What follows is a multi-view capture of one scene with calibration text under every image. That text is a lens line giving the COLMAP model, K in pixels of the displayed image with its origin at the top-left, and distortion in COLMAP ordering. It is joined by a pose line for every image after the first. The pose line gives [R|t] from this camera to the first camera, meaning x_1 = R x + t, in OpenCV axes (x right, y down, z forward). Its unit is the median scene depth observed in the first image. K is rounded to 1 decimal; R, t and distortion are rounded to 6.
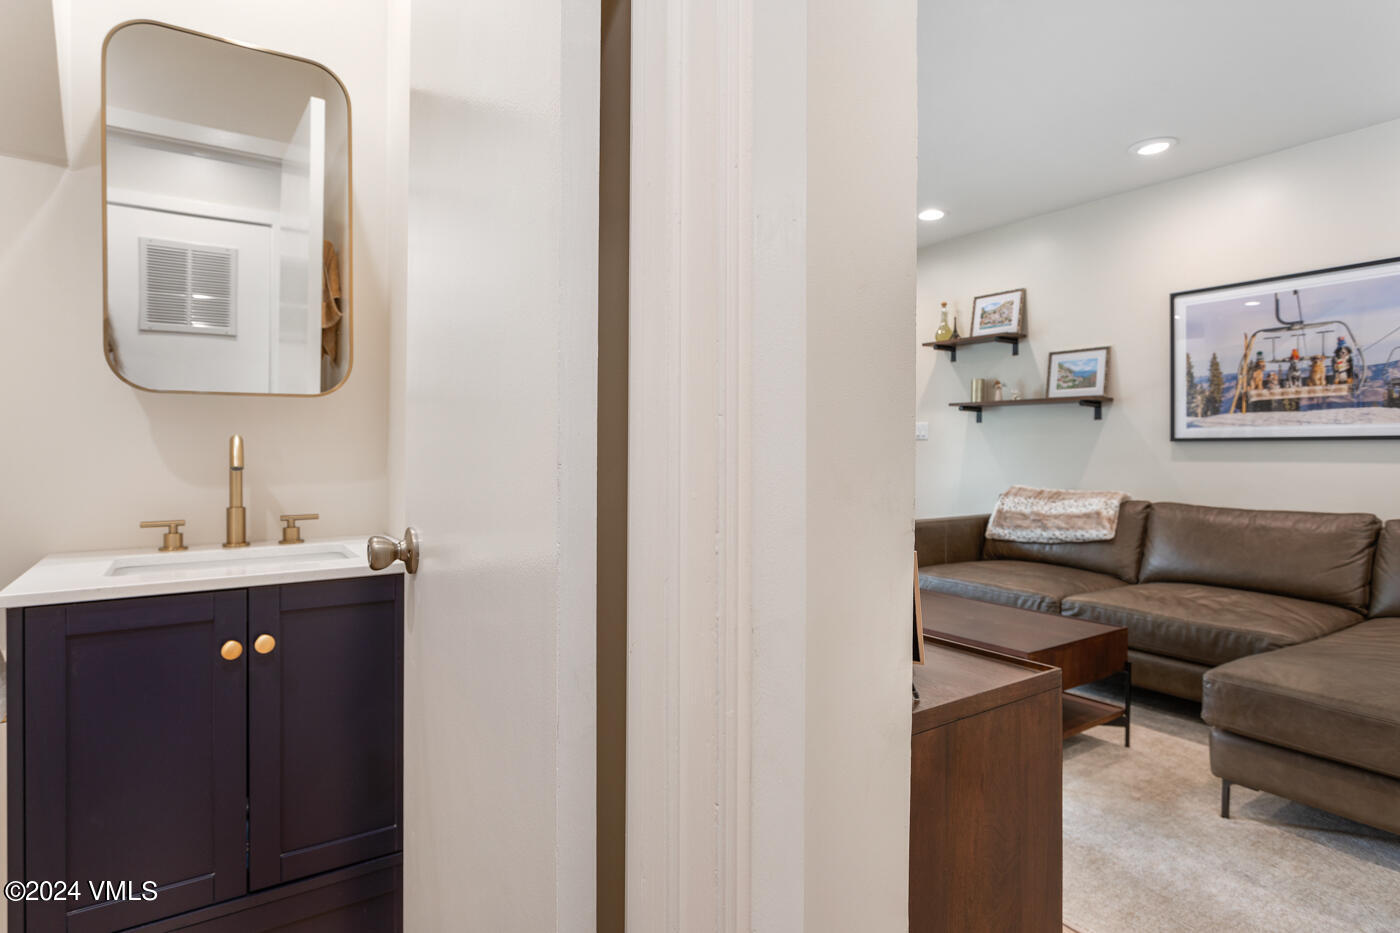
lens RADIAL K [[774.8, 0, 699.0], [0, 774.8, 457.7], [0, 0, 1]] dist [0.000958, 0.000172]
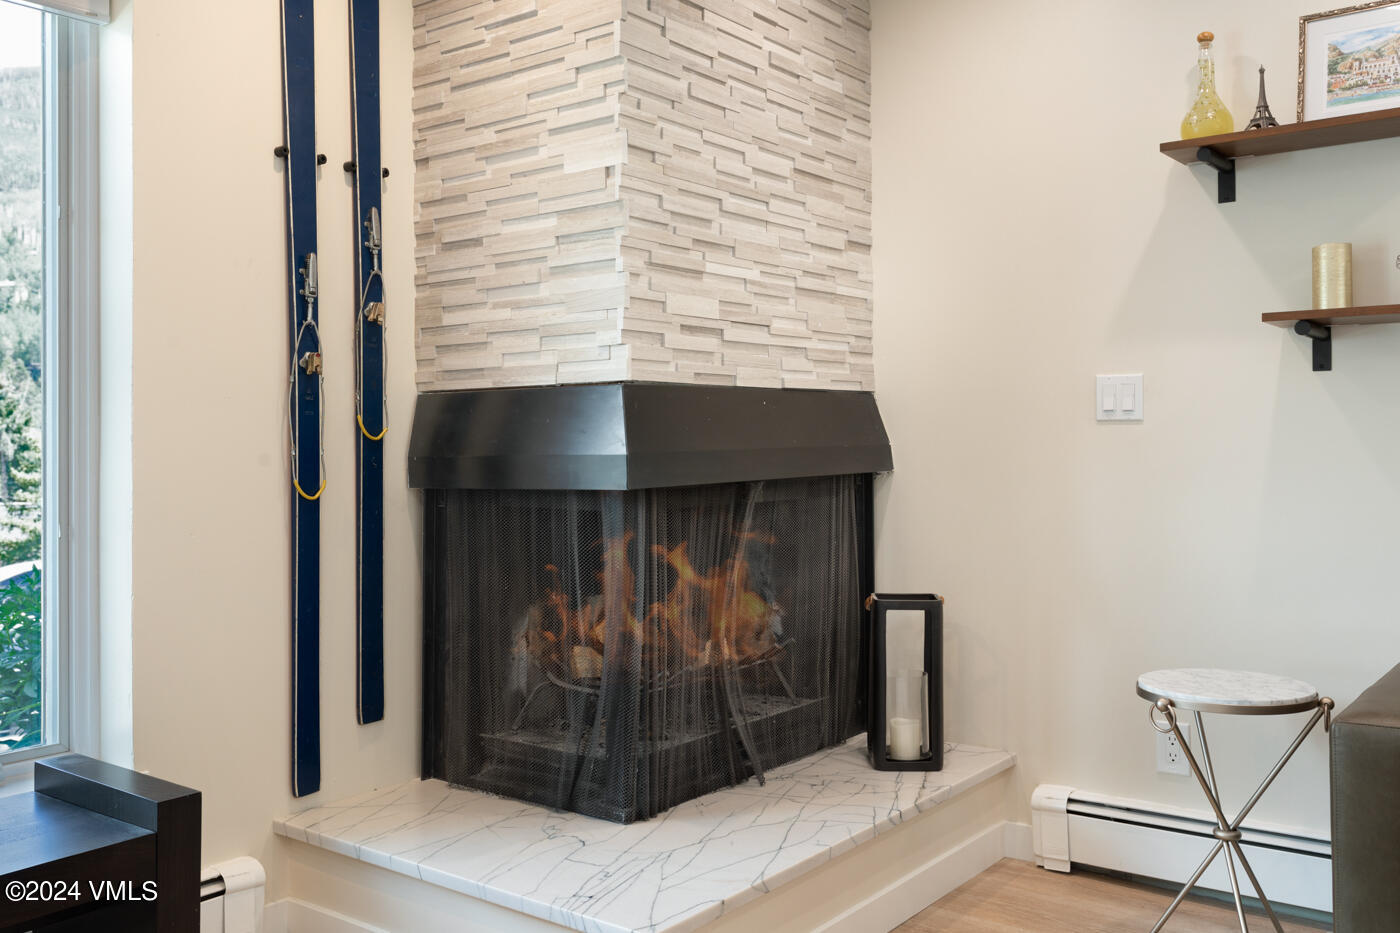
lens RADIAL K [[1252.0, 0, 699.6], [0, 1252.0, 463.3], [0, 0, 1]] dist [0.002994, -0.000190]
pose [[0.950048, -0.006076, 0.312044, -0.048042], [0.008065, 0.999955, -0.005082, -0.001433], [-0.311999, 0.007345, 0.950054, 0.306714]]
